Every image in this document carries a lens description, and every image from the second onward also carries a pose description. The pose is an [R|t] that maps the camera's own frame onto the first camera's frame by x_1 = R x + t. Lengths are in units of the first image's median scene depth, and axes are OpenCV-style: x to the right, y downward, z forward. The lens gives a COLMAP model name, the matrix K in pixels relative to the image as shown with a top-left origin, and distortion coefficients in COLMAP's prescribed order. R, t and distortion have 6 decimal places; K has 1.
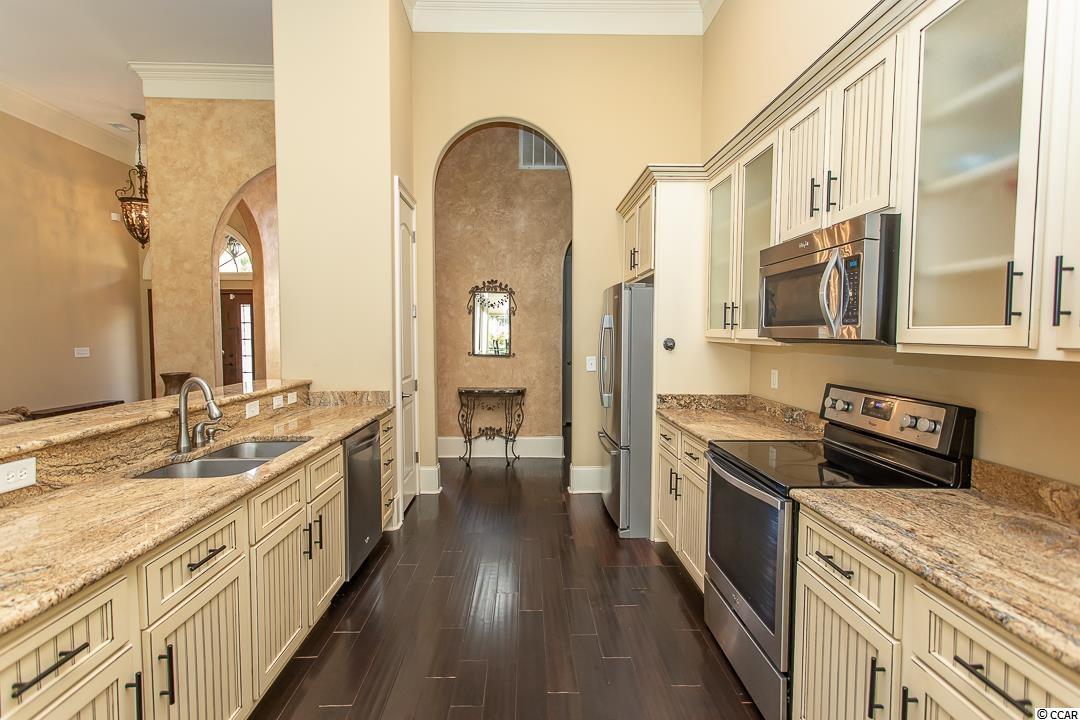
lens RADIAL K [[527.7, 0, 542.7], [0, 527.7, 355.8], [0, 0, 1]] dist [0.001074, 0.003730]
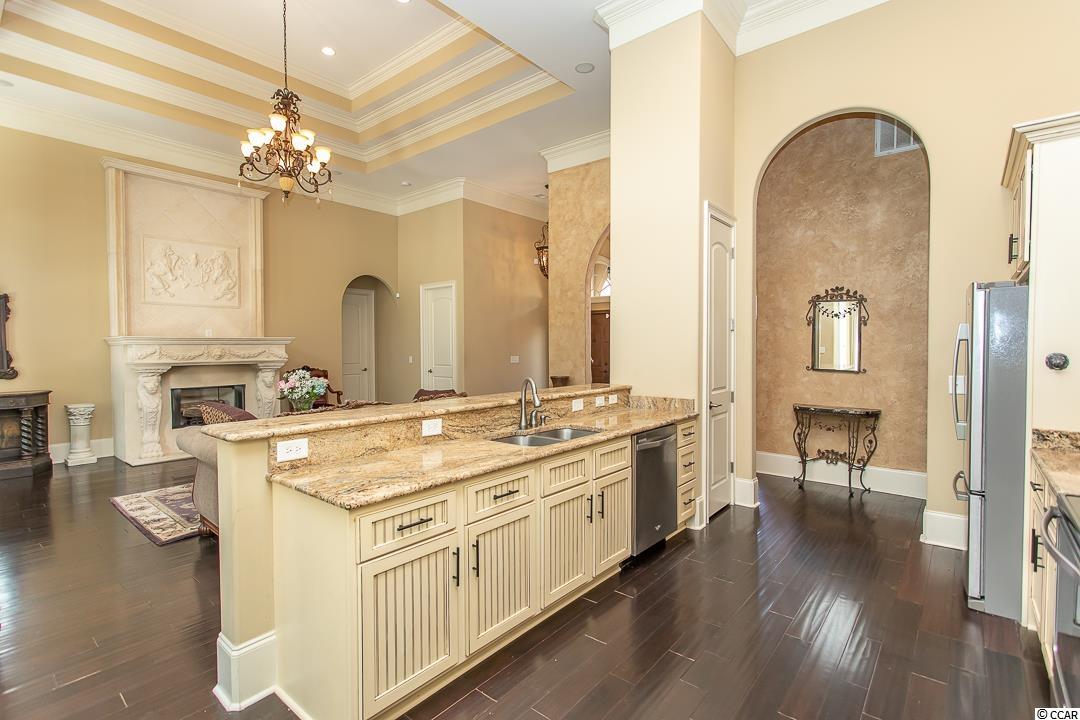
lens RADIAL K [[527.7, 0, 517.6], [0, 527.7, 355.8], [0, 0, 1]] dist [0.001074, 0.003730]
pose [[0.724560, 0.013073, -0.689088, 0.134628], [-0.028858, 0.999519, -0.011382, -0.000200], [0.688608, 0.028133, 0.724588, -0.027619]]
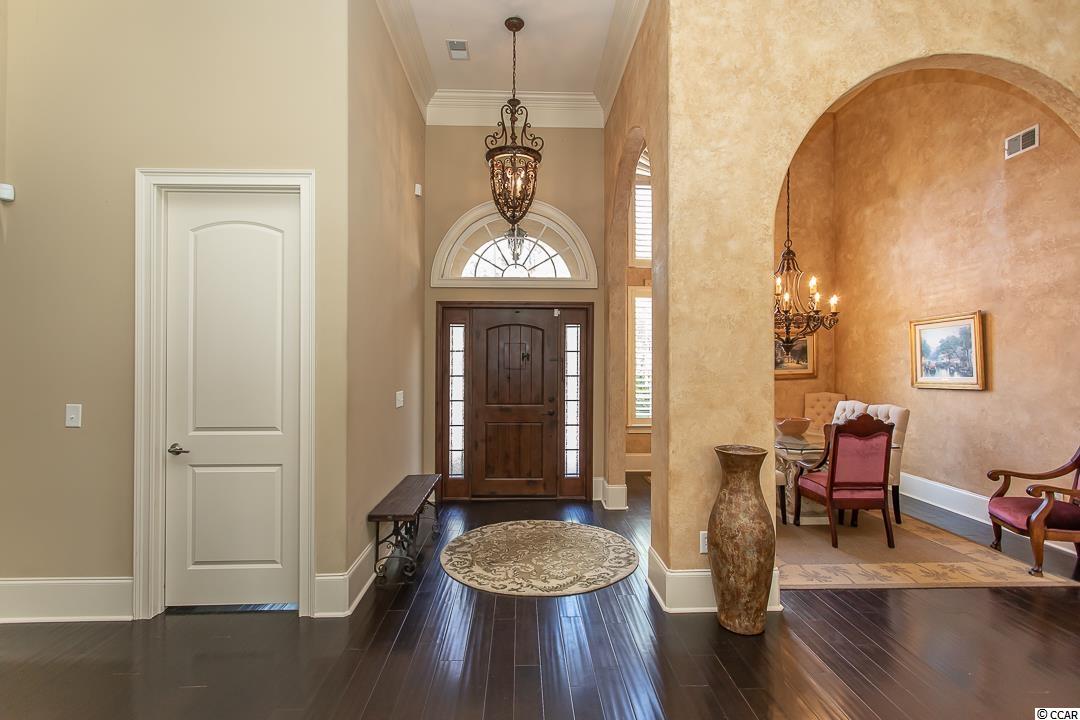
lens RADIAL K [[527.7, 0, 539.2], [0, 527.7, 353.2], [0, 0, 1]] dist [0.001074, 0.003730]
pose [[0.999962, 0.002059, 0.008457, -0.889889], [-0.001559, 0.998274, -0.058709, -0.029444], [-0.008563, 0.058694, 0.998239, 0.476845]]
